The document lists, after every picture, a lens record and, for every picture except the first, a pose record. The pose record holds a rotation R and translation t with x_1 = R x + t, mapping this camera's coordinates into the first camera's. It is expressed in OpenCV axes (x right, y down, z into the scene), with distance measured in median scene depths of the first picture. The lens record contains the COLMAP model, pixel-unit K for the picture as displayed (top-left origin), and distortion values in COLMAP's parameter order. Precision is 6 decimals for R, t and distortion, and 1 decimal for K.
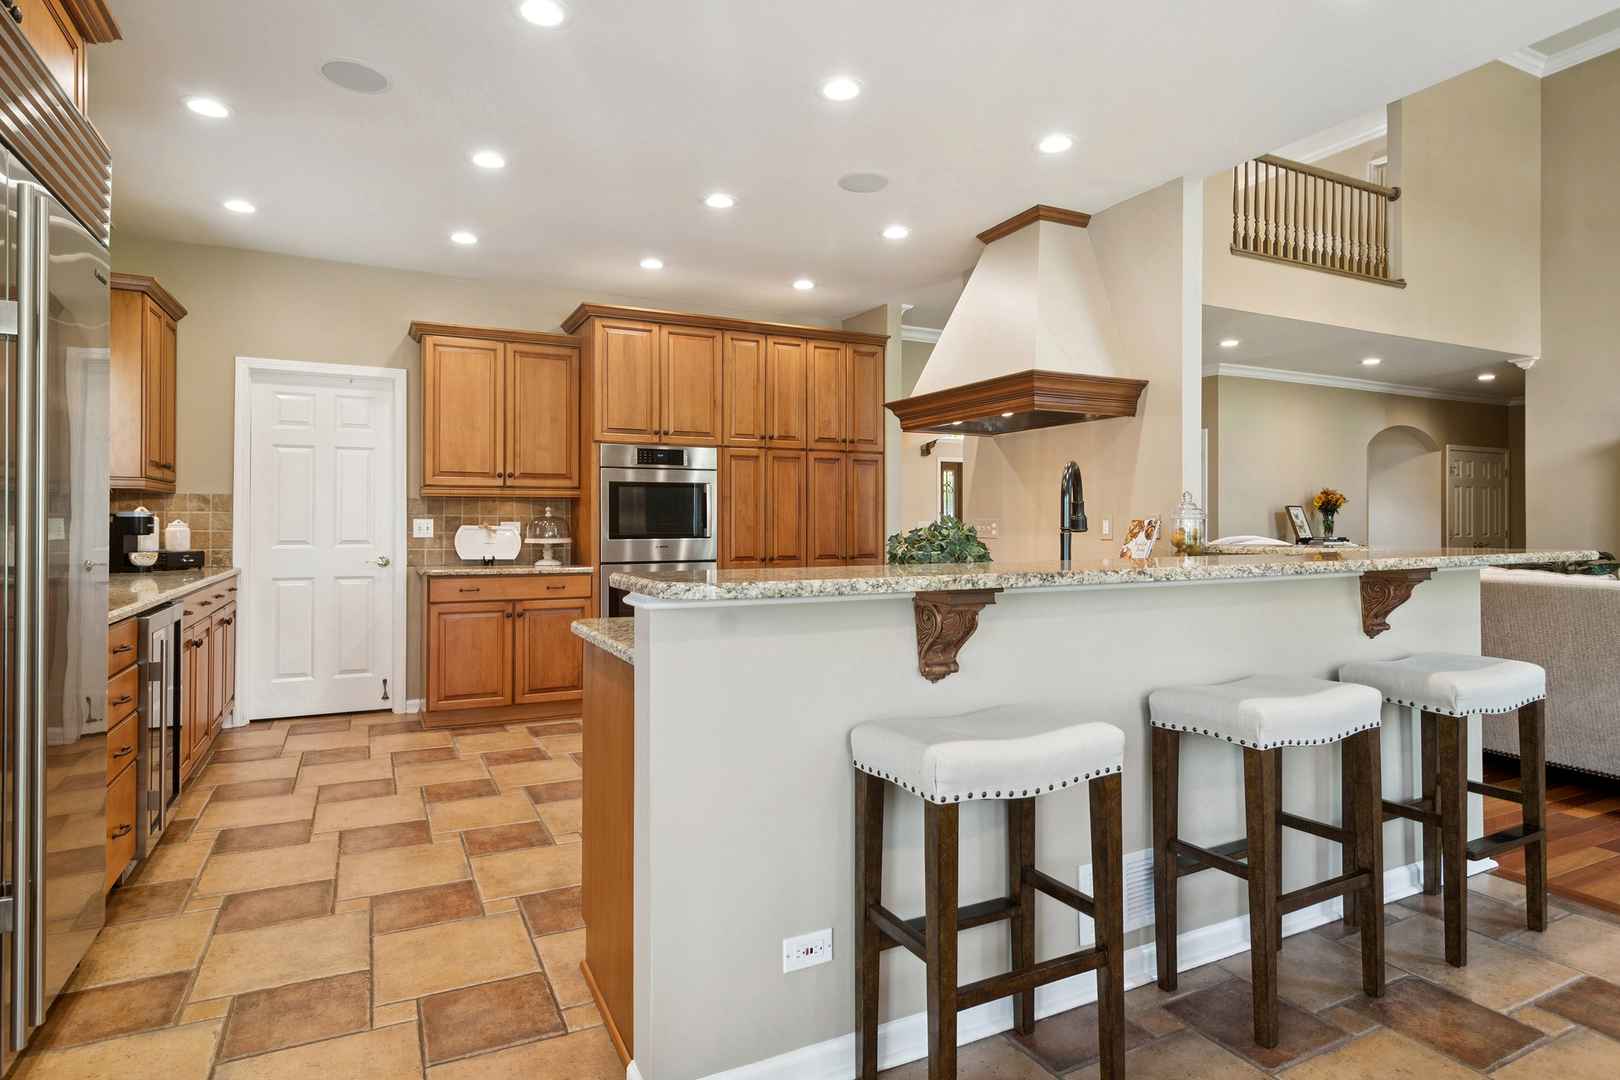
lens RADIAL K [[877.1, 0, 807.7], [0, 877.1, 535.5], [0, 0, 1]] dist [-0.001772, 0.000812]
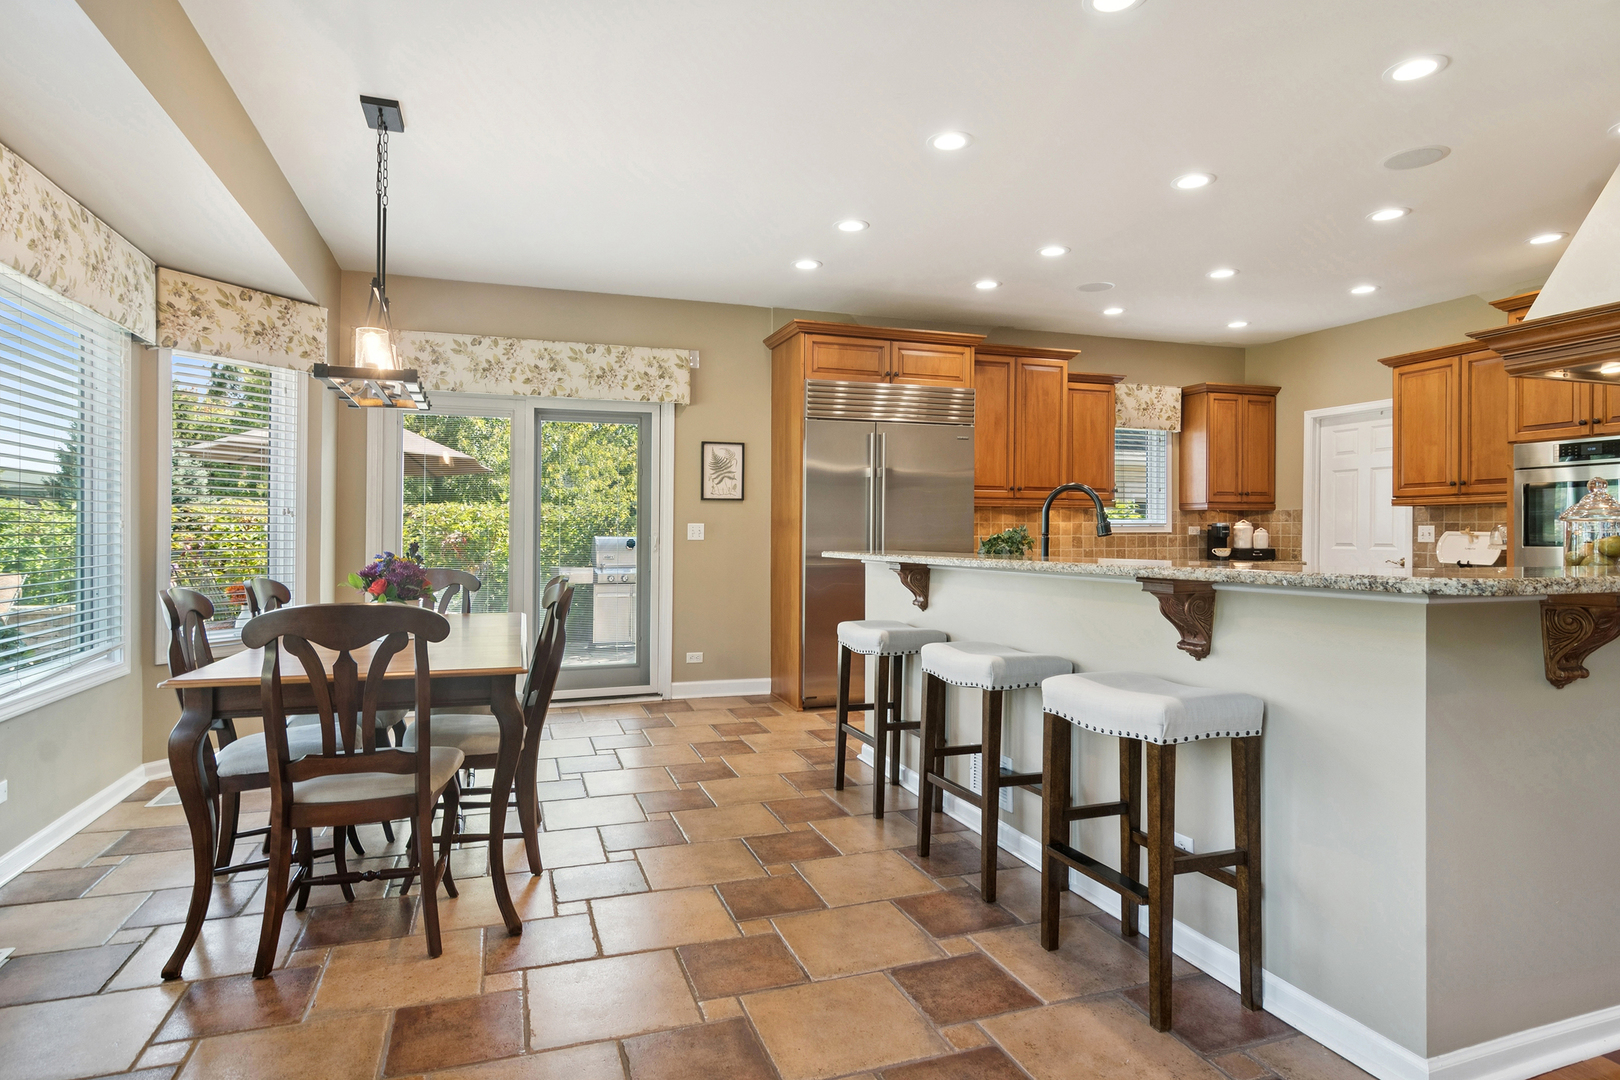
lens RADIAL K [[877.1, 0, 807.7], [0, 877.1, 535.5], [0, 0, 1]] dist [-0.001772, 0.000812]
pose [[-0.125712, 0.003322, -0.992061, 0.845650], [-0.010629, 0.999932, 0.004695, -0.003421], [0.992010, 0.011135, -0.125668, 0.389866]]
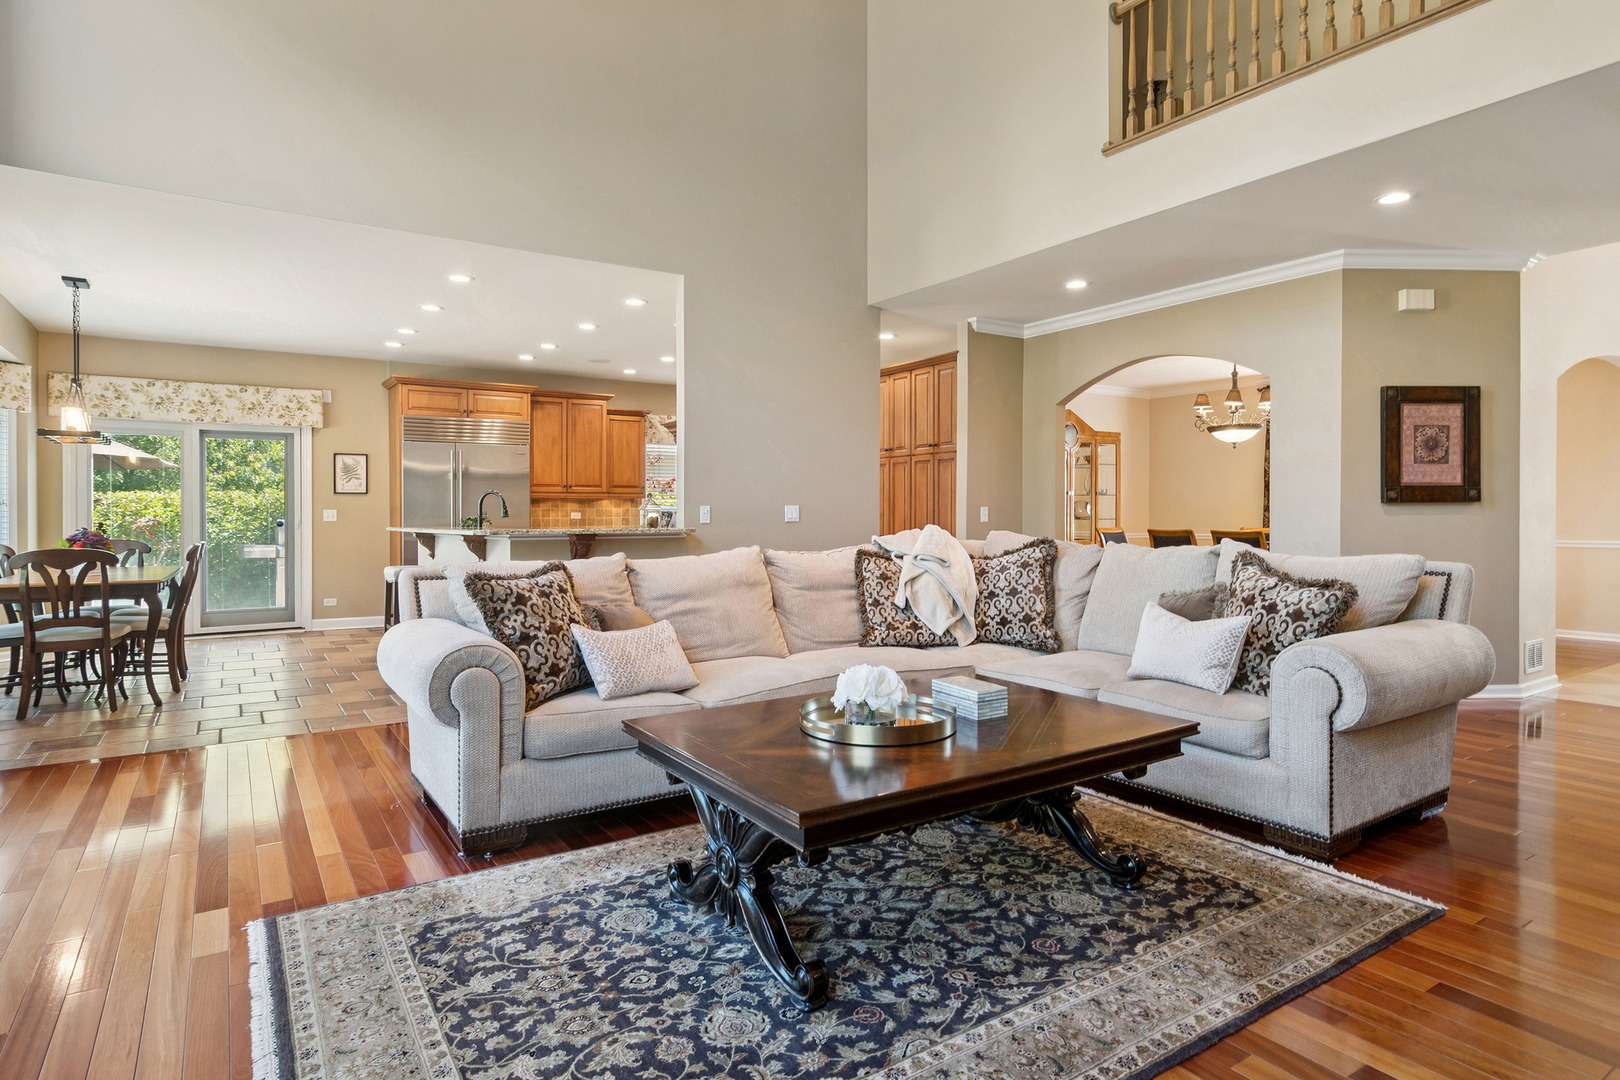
lens RADIAL K [[885.2, 0, 809.6], [0, 885.2, 529.7], [0, 0, 1]] dist [0.001879, 0.000780]
pose [[0.120775, 0.016723, -0.992539, 1.531840], [-0.007153, 0.999847, 0.015975, -0.008096], [0.992654, 0.005170, 0.120876, 0.818574]]
